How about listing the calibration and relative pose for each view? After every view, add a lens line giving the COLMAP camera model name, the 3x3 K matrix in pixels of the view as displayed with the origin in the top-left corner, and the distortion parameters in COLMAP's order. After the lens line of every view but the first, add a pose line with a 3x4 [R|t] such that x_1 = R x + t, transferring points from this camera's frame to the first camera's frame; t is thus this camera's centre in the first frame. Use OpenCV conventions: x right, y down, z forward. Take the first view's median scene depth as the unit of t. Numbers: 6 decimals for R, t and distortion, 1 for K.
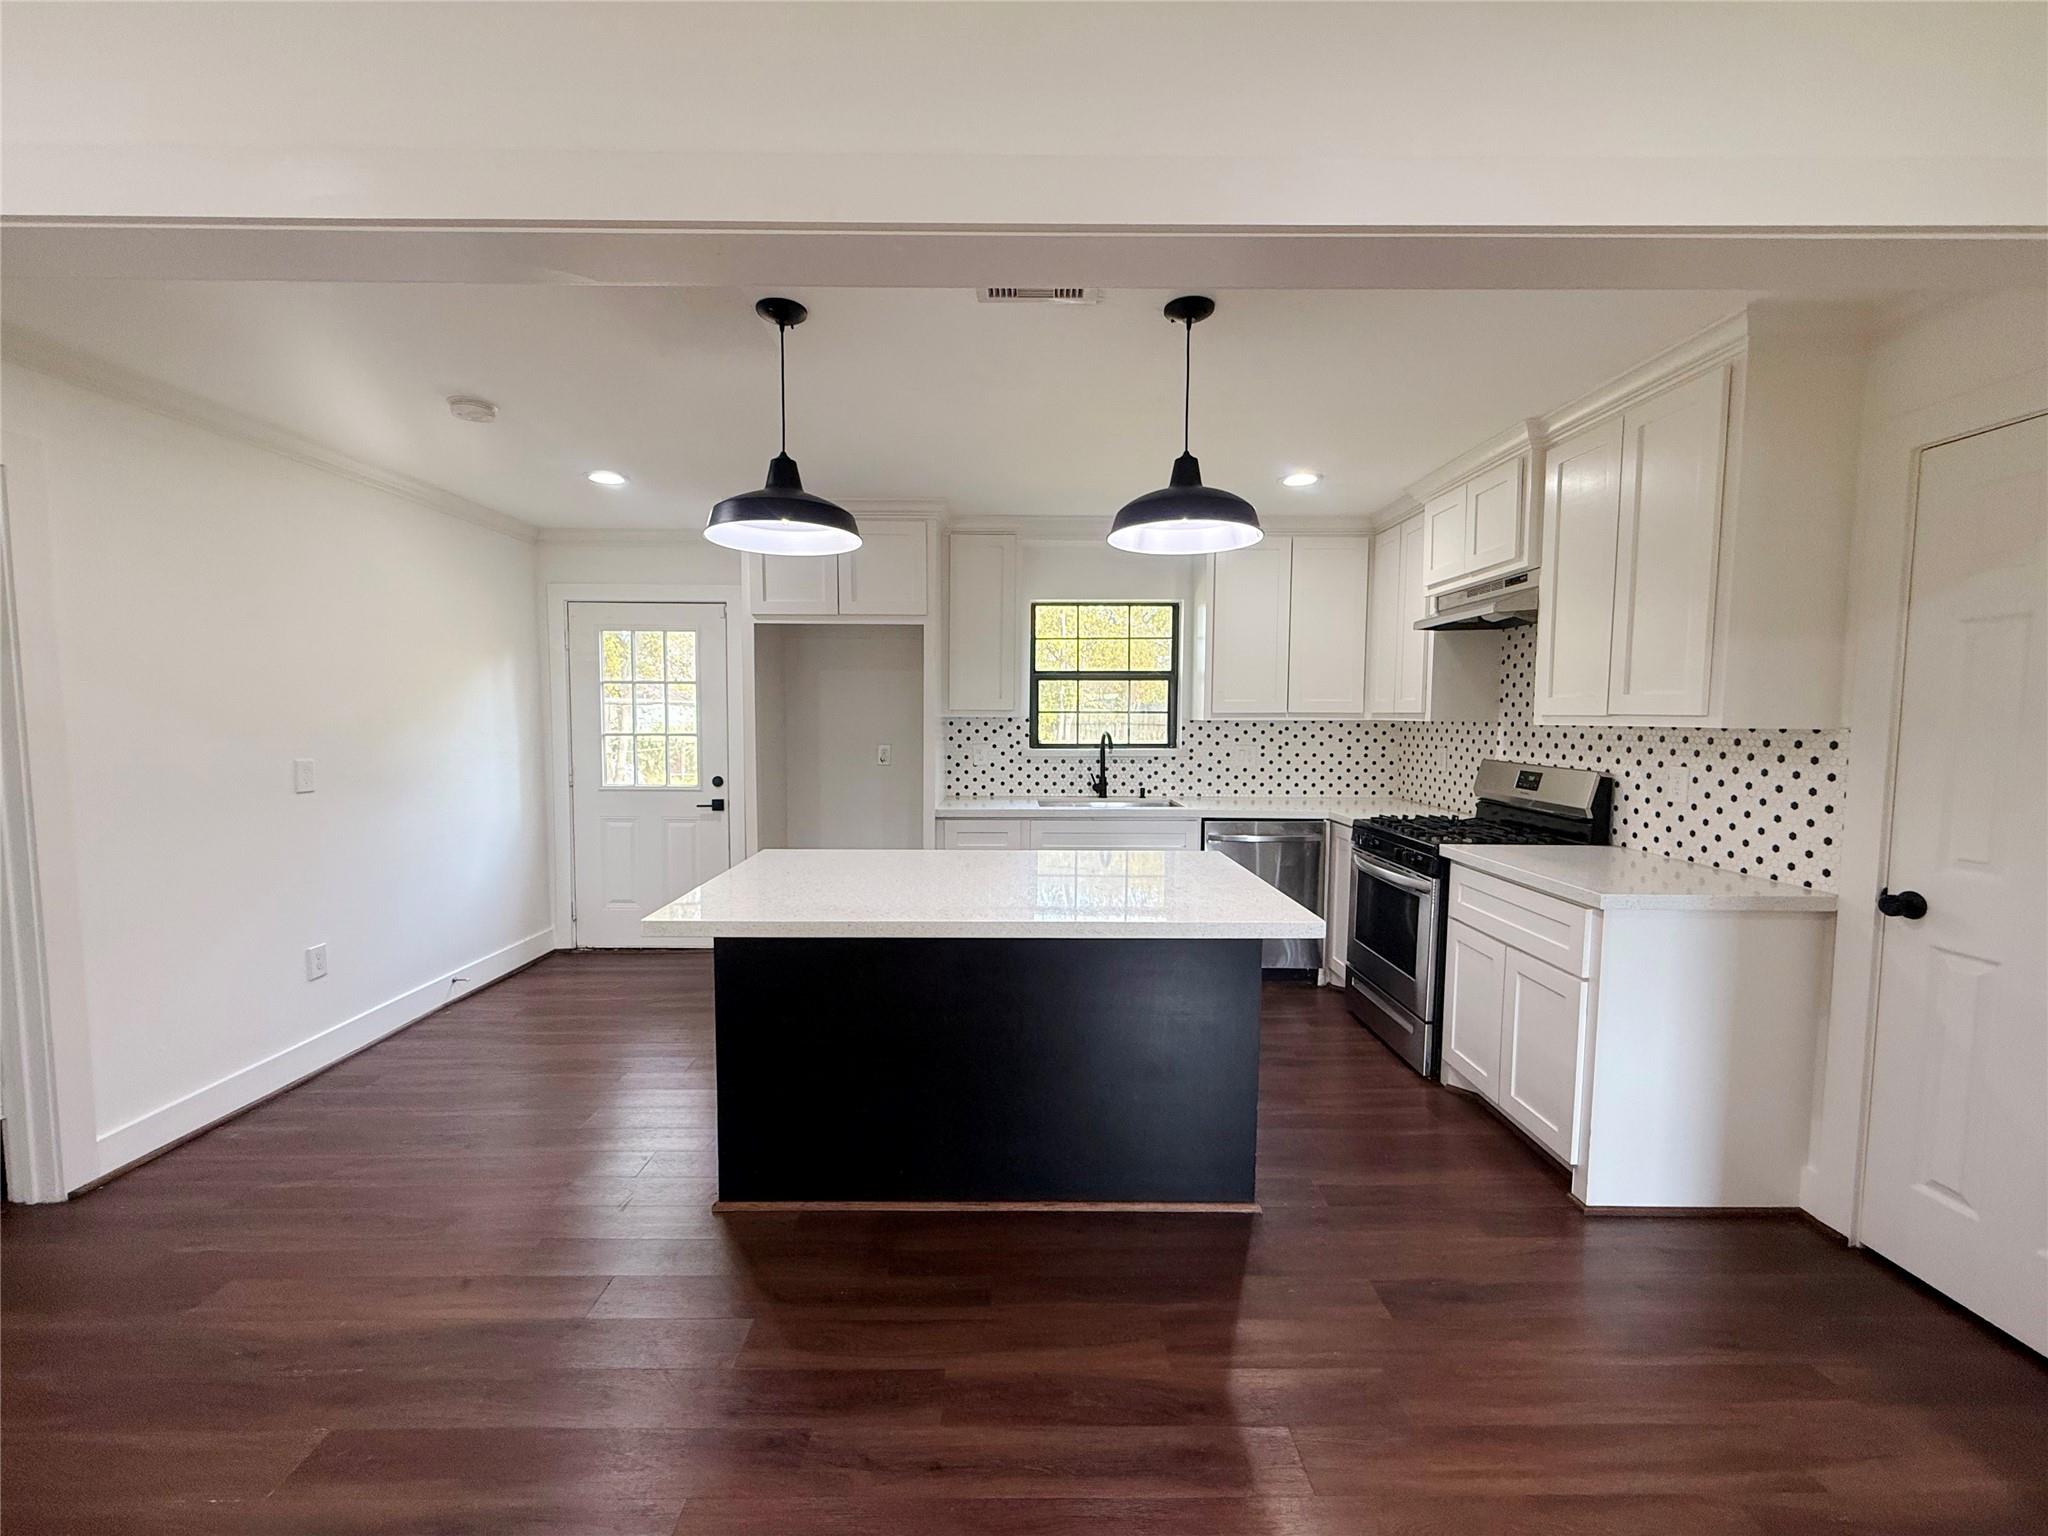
lens RADIAL K [[814.2, 0, 1016.2], [0, 814.2, 769.0], [0, 0, 1]] dist [0.000983, 0.000061]
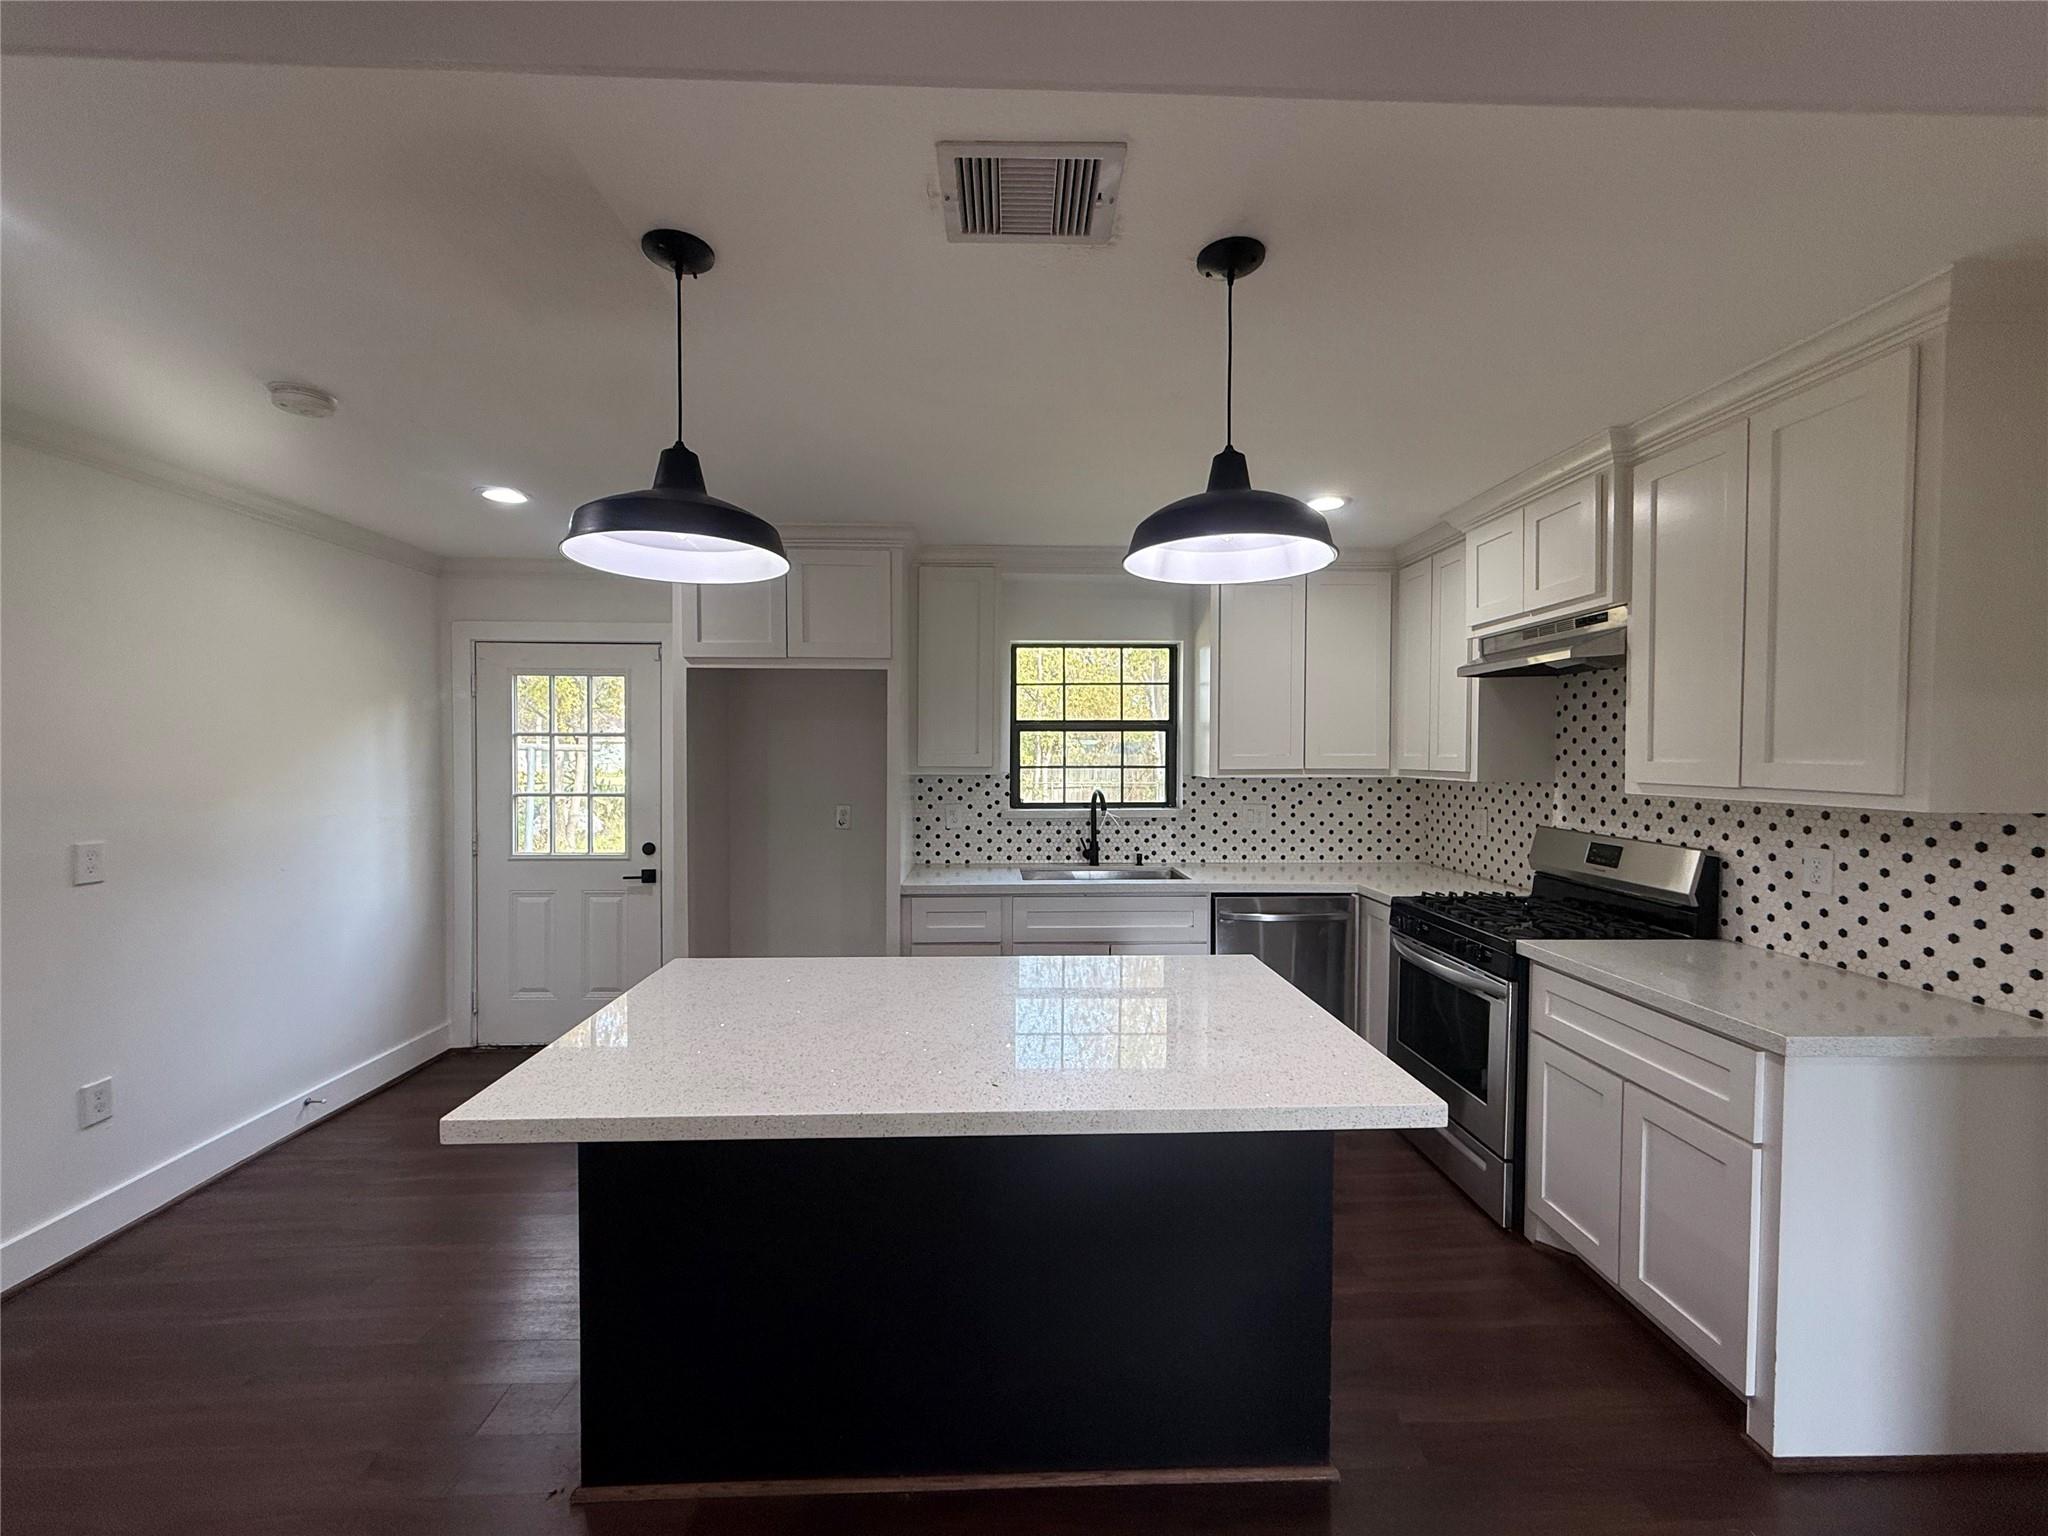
lens RADIAL K [[814.2, 0, 1016.2], [0, 814.2, 769.0], [0, 0, 1]] dist [0.000983, 0.000061]
pose [[0.999538, -0.002710, 0.030268, -0.004488], [0.004120, 0.998904, -0.046620, -0.034513], [-0.030109, 0.046723, 0.998454, 0.155485]]
